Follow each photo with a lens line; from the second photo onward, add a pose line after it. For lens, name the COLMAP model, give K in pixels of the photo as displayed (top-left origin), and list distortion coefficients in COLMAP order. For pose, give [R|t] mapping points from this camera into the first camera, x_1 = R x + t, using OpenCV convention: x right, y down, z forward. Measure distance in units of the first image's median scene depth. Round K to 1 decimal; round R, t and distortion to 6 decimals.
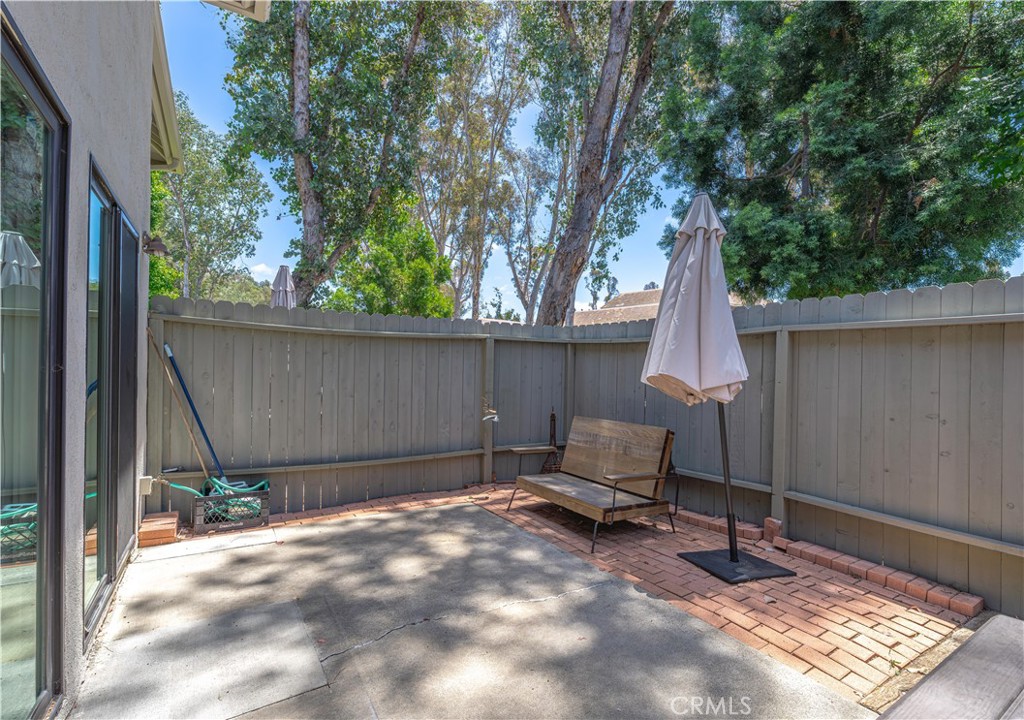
lens RADIAL K [[476.0, 0, 512.0], [0, 476.0, 360.0], [0, 0, 1]] dist [0.001314, 0.000149]
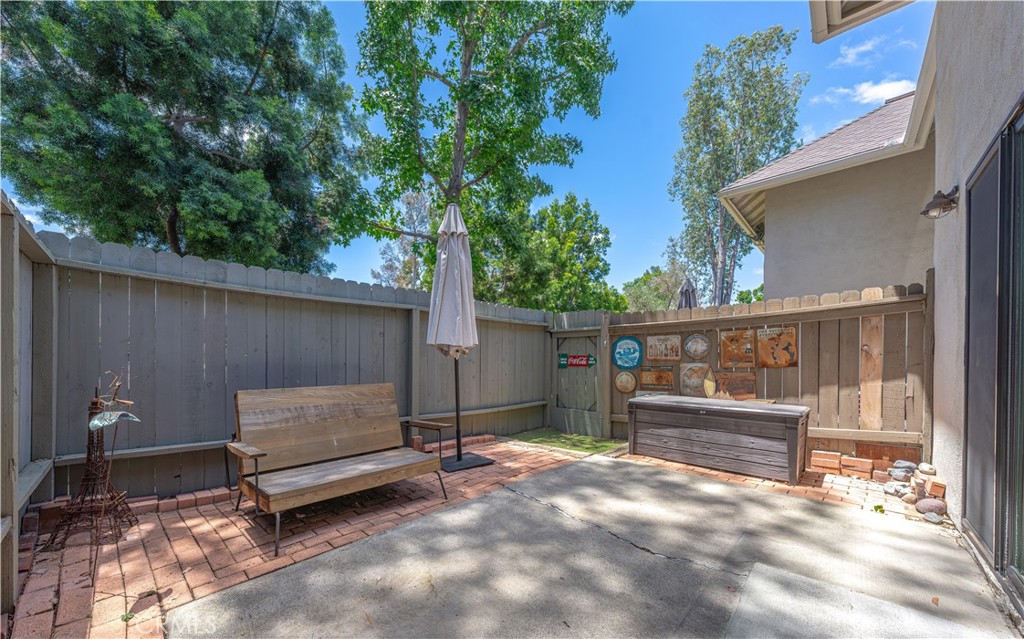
lens RADIAL K [[363.1, 0, 509.1], [0, 363.1, 361.2], [0, 0, 1]] dist [-0.000332, -0.000043]
pose [[-0.245162, -0.011955, 0.969408, -0.749949], [-0.009926, 0.999903, 0.009821, 0.087308], [-0.969431, -0.007215, -0.245257, 1.182280]]
